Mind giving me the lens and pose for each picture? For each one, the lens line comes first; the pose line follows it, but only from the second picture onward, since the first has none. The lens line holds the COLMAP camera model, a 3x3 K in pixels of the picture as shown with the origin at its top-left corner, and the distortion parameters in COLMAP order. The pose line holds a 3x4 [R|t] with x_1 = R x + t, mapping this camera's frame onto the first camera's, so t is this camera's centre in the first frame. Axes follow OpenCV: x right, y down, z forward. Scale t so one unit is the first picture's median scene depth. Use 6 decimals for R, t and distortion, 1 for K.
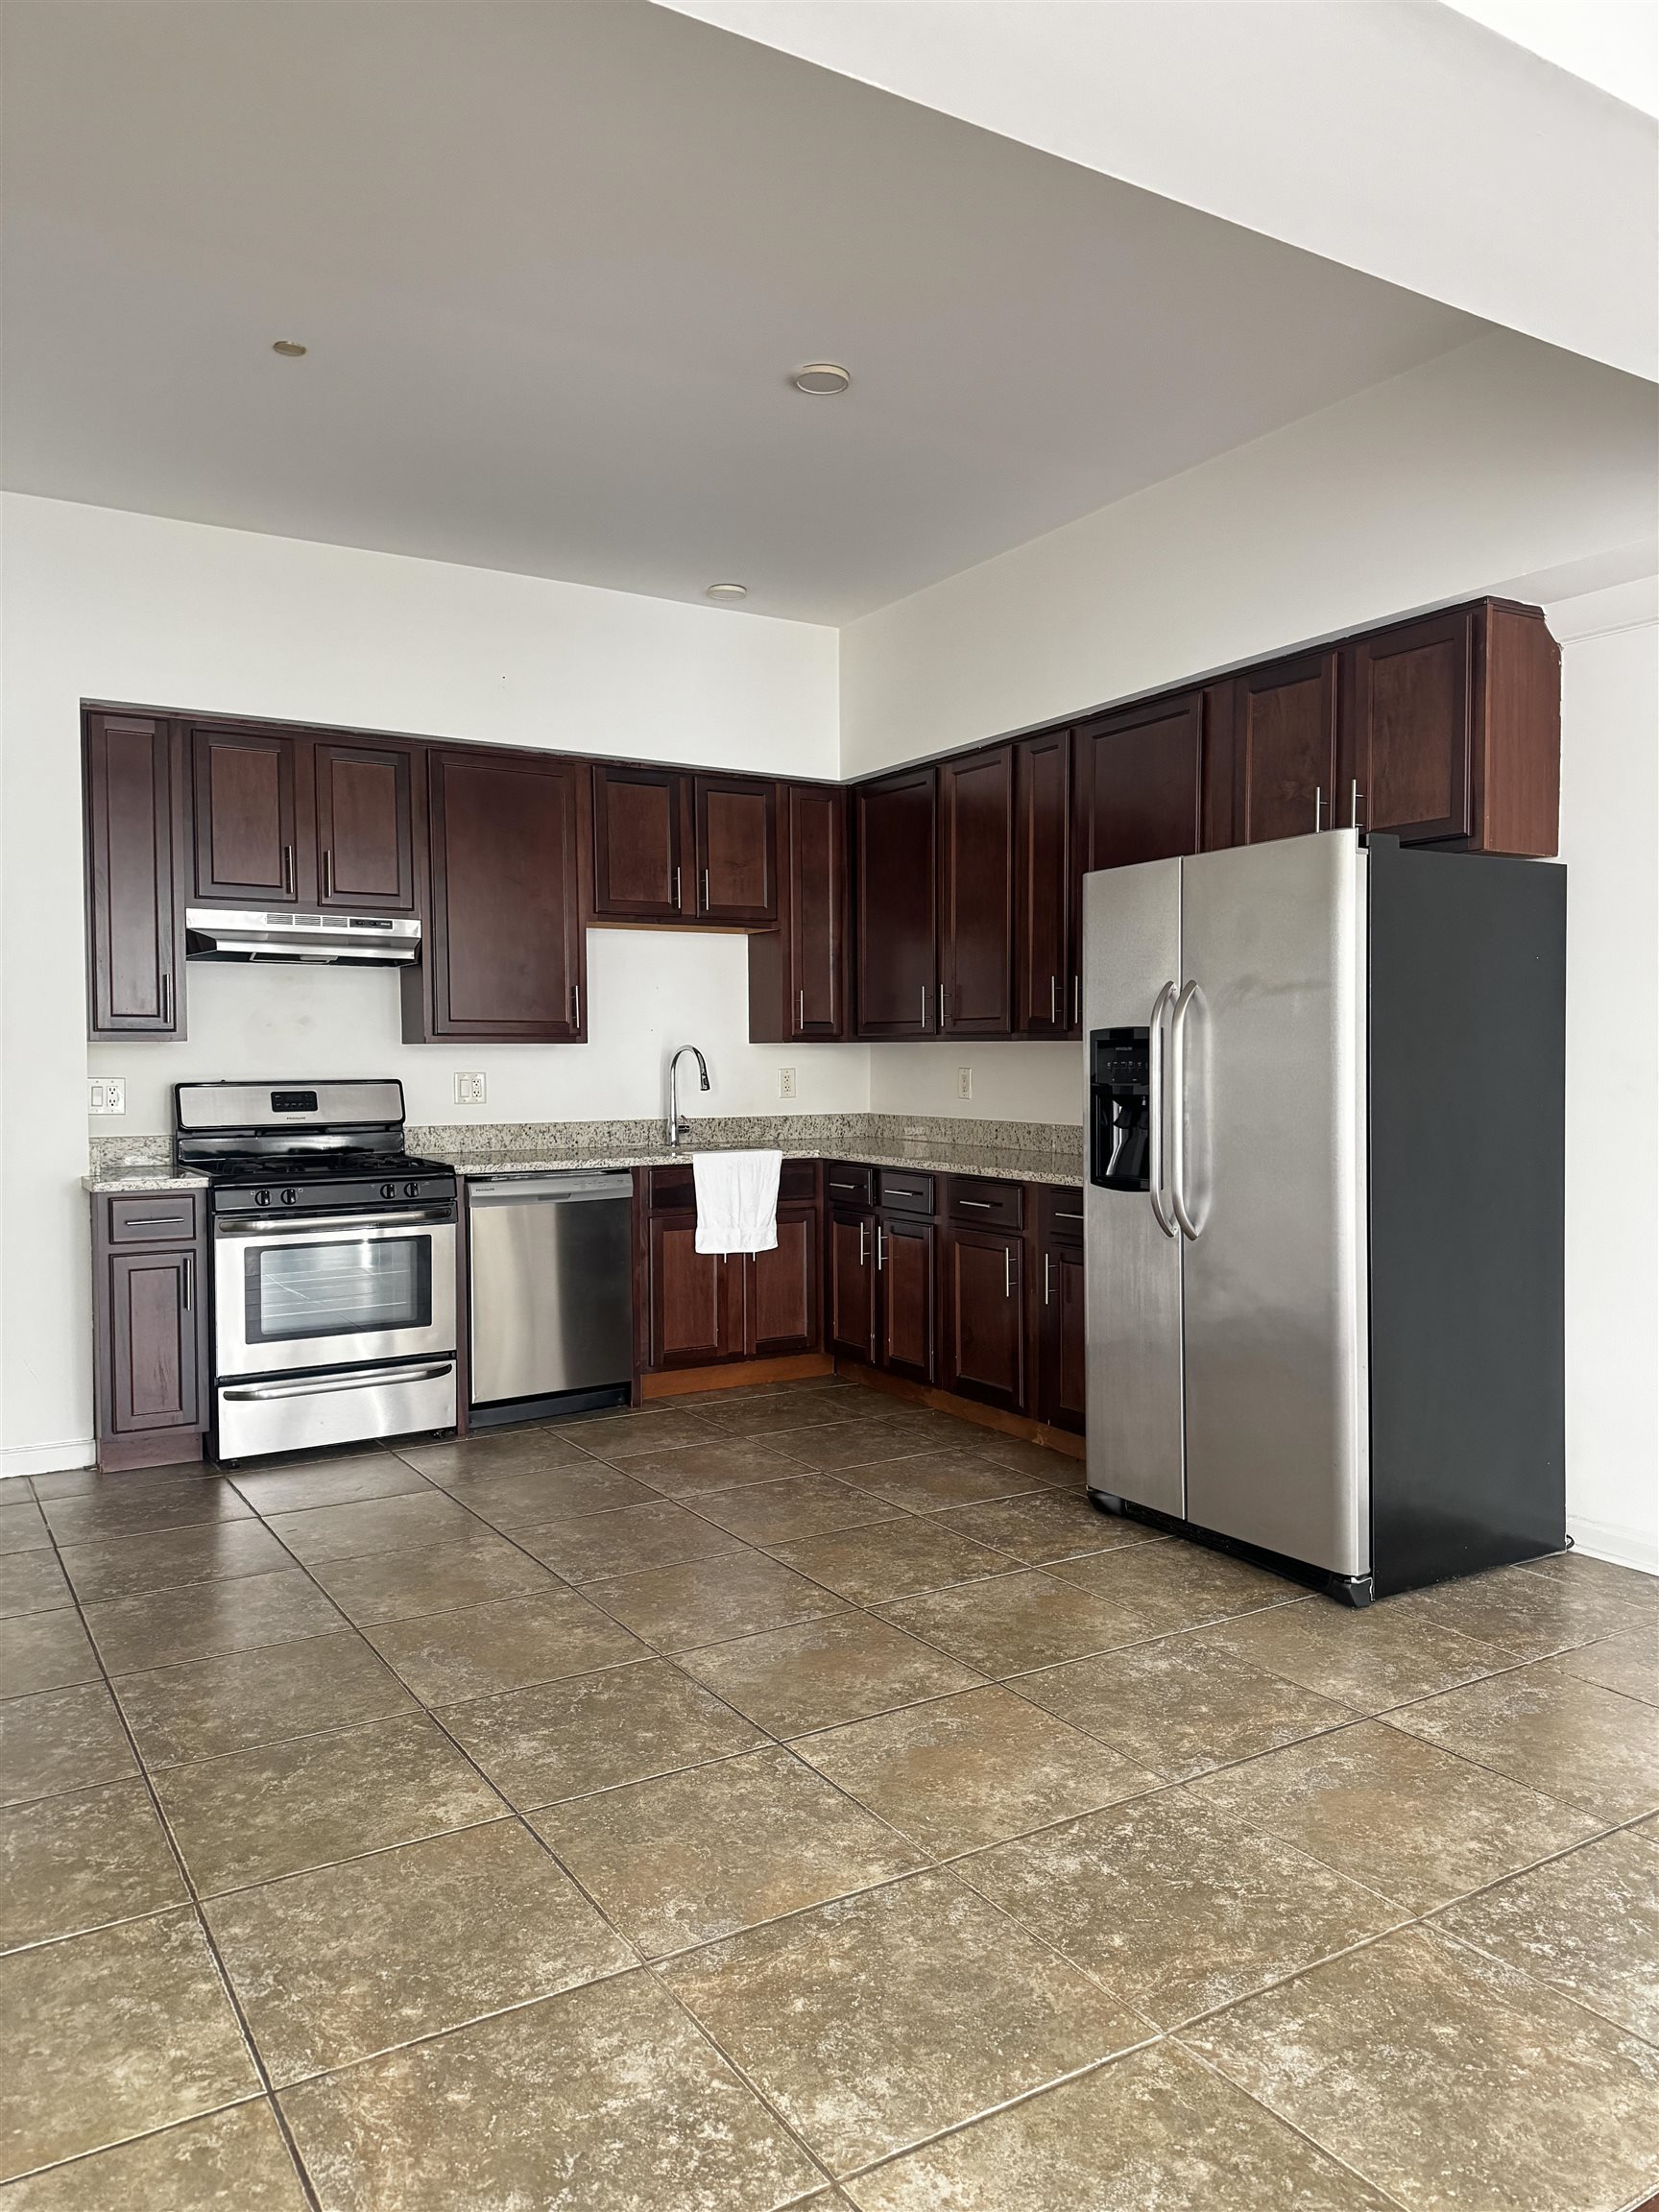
lens RADIAL K [[1559.6, 0, 829.5], [0, 1559.6, 1106.0], [0, 0, 1]] dist [0.003512, -0.008392]
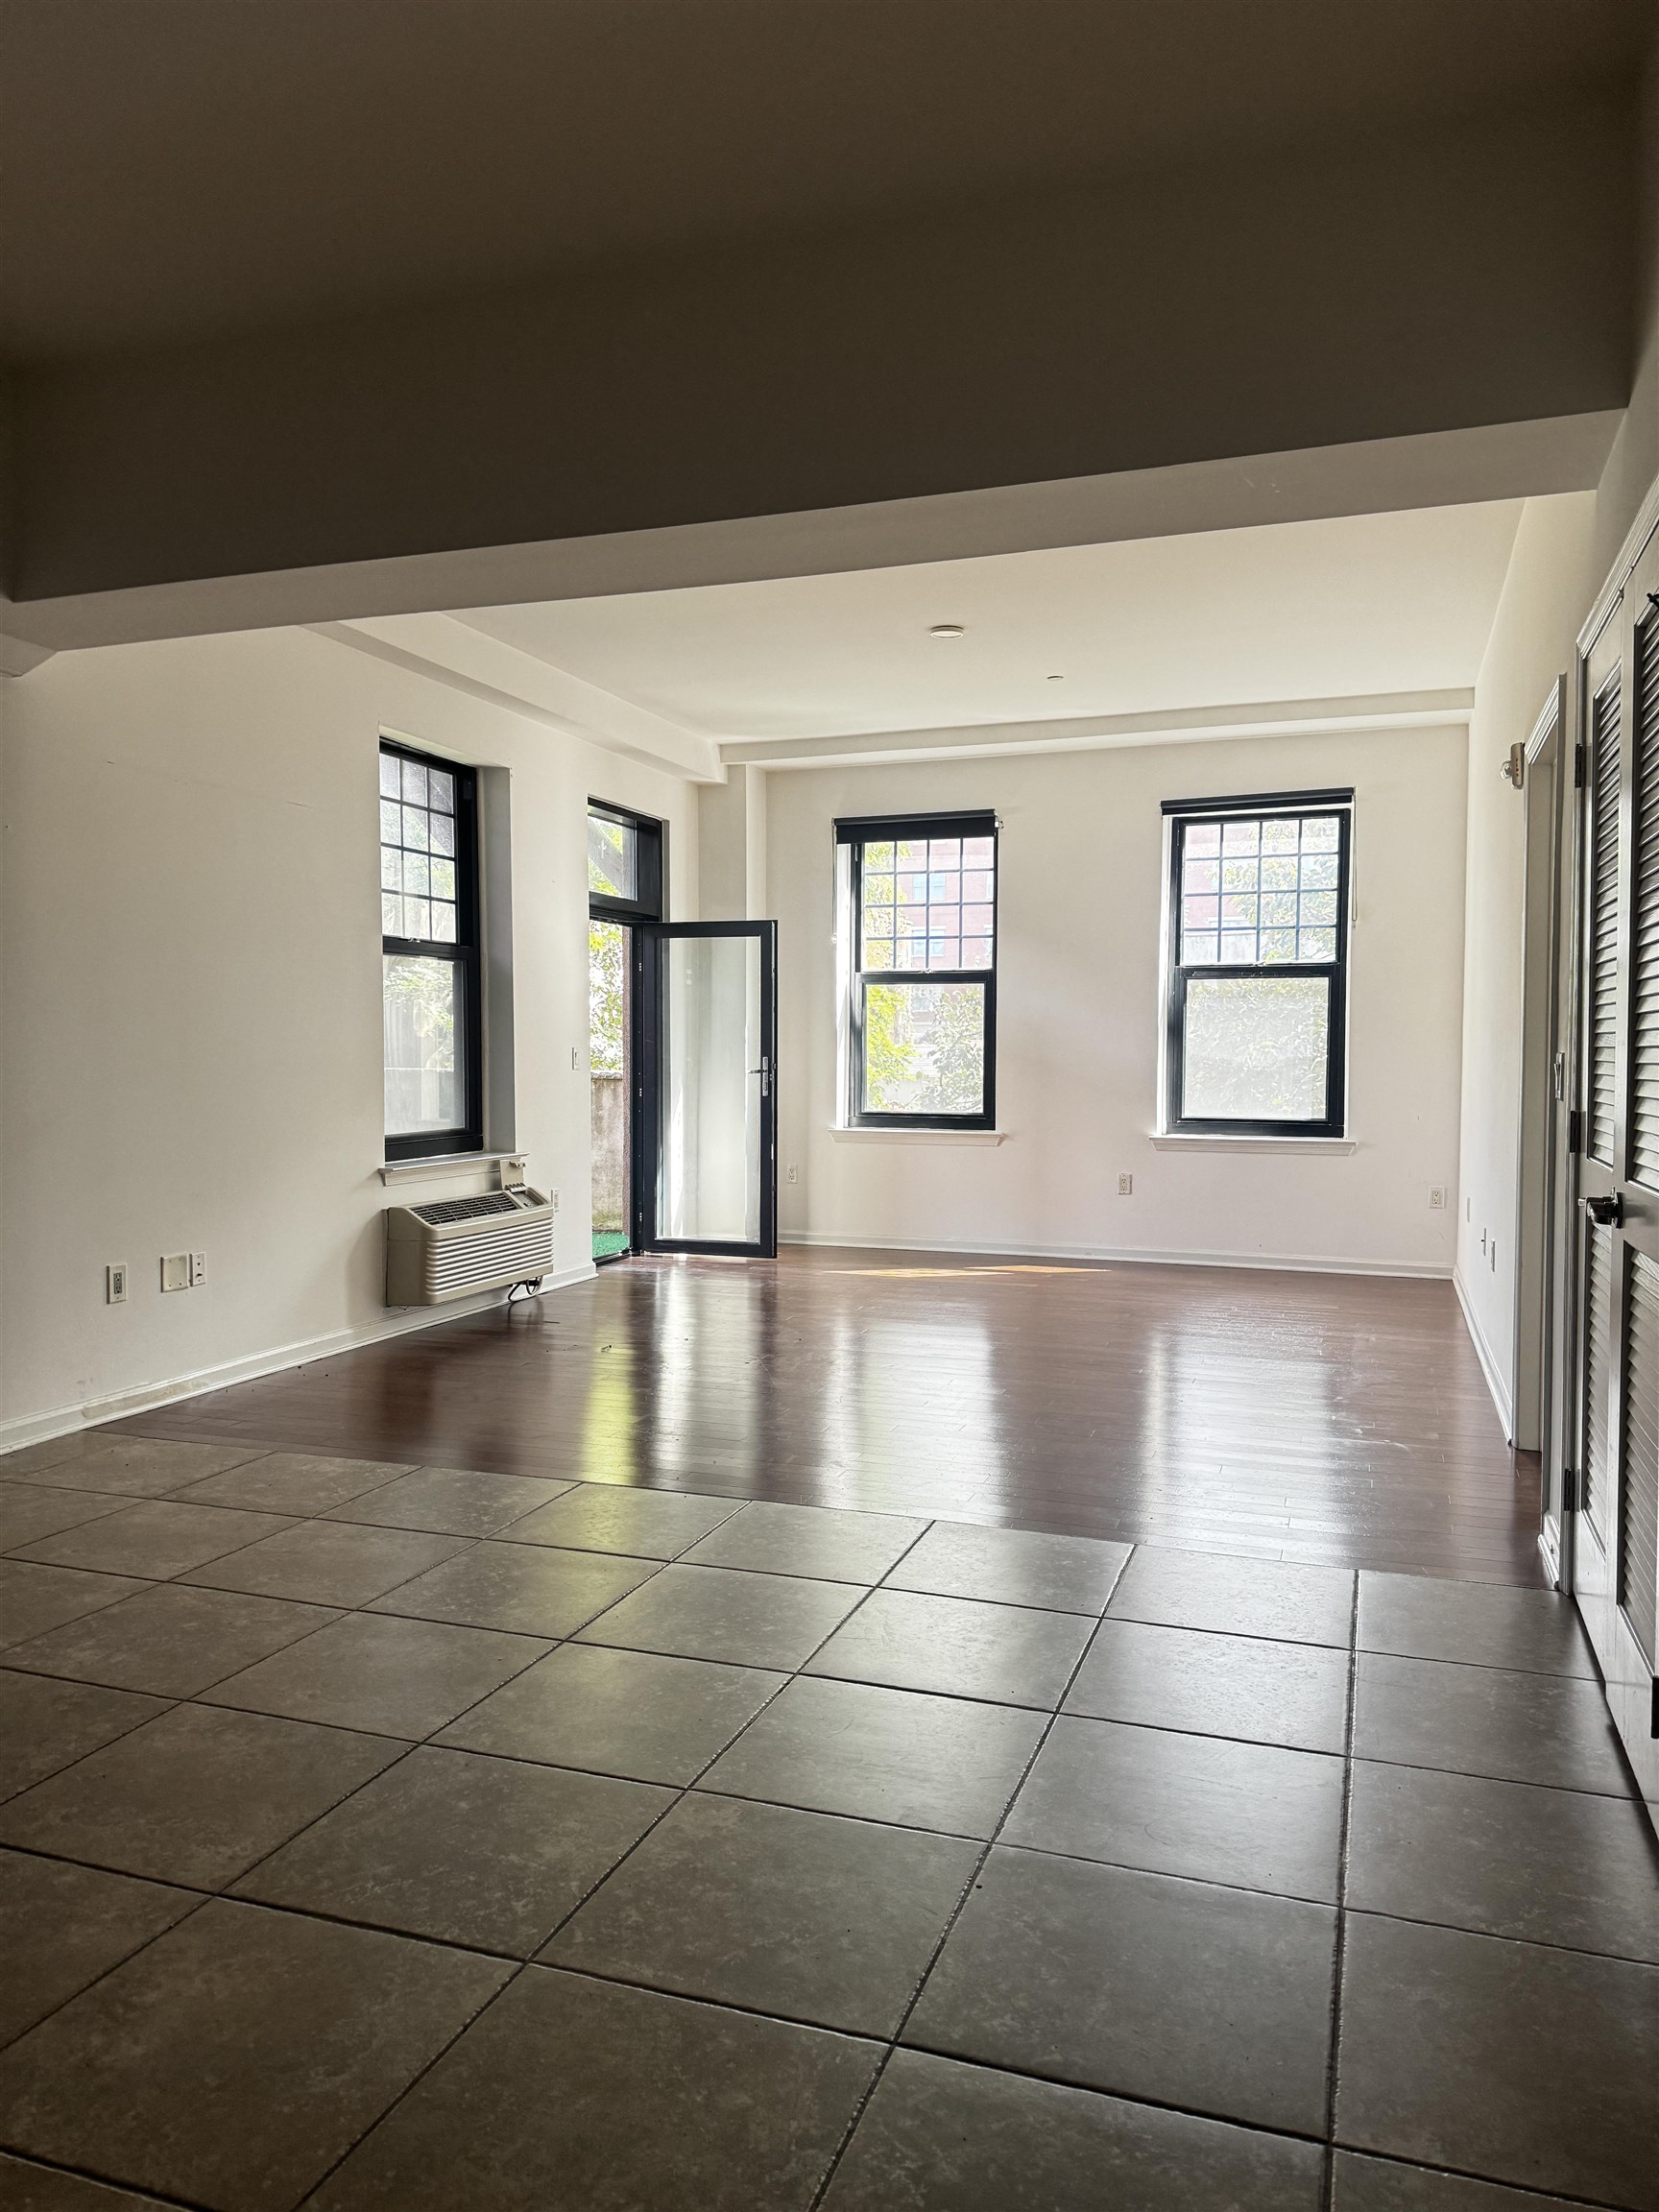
lens RADIAL K [[1559.6, 0, 829.5], [0, 1559.6, 1106.0], [0, 0, 1]] dist [0.003512, -0.008392]
pose [[-0.629811, -0.042488, 0.775586, -0.884260], [0.016029, 0.997579, 0.067665, -0.047553], [-0.776583, 0.055048, -0.627605, 1.318272]]
